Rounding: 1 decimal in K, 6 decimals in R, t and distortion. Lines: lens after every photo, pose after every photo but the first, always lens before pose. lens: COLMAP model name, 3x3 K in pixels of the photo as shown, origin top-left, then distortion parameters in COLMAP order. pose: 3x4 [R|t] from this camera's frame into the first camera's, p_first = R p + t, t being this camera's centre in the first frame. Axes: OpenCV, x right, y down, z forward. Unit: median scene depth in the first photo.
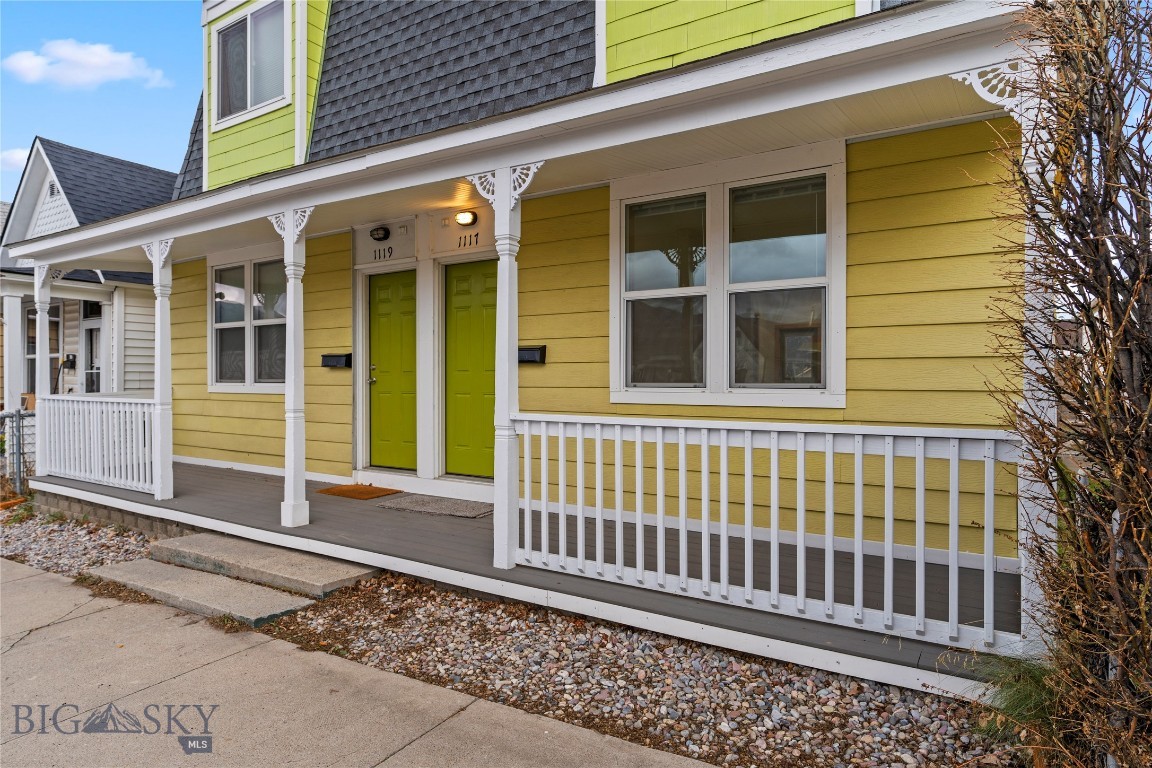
lens RADIAL K [[654.6, 0, 581.6], [0, 654.6, 386.3], [0, 0, 1]] dist [0.006203, 0.000521]
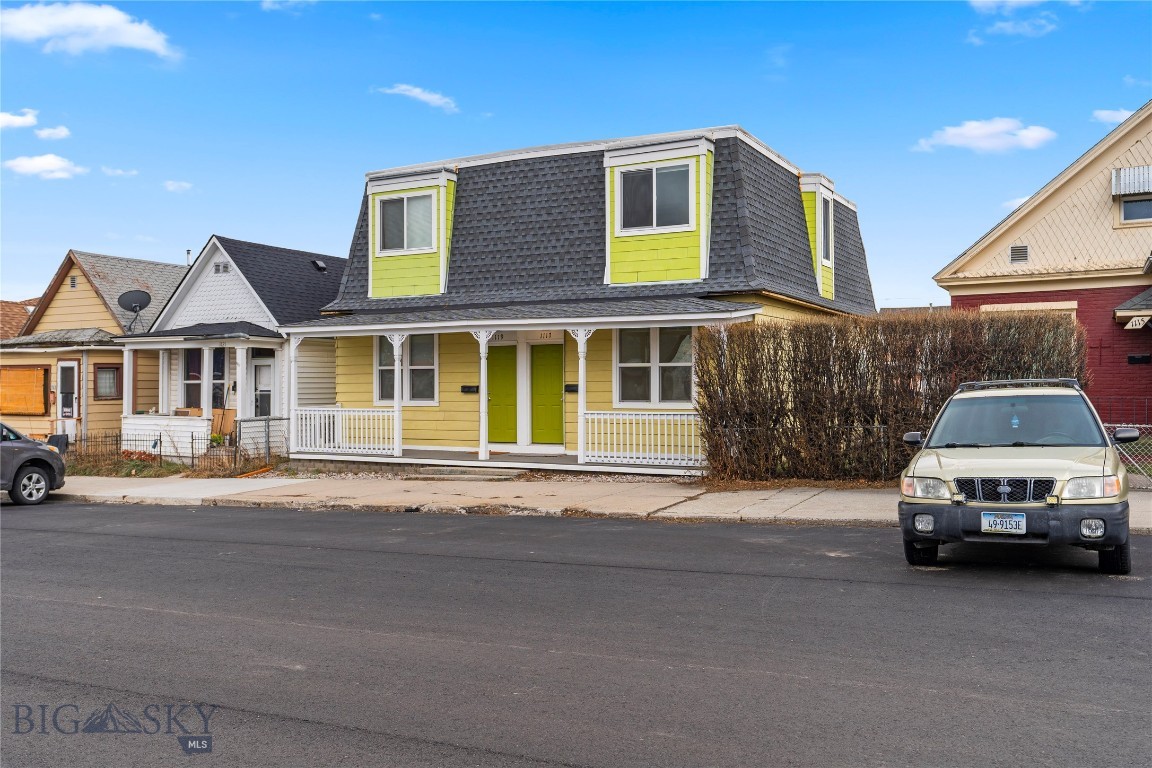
lens RADIAL K [[1050.2, 0, 574.6], [0, 1050.2, 382.3], [0, 0, 1]] dist [-0.011692, 0.000000]
pose [[0.997053, -0.001312, 0.076710, -0.331426], [0.002571, 0.999864, -0.016314, -0.007858], [-0.076678, 0.016463, 0.996920, -2.409698]]
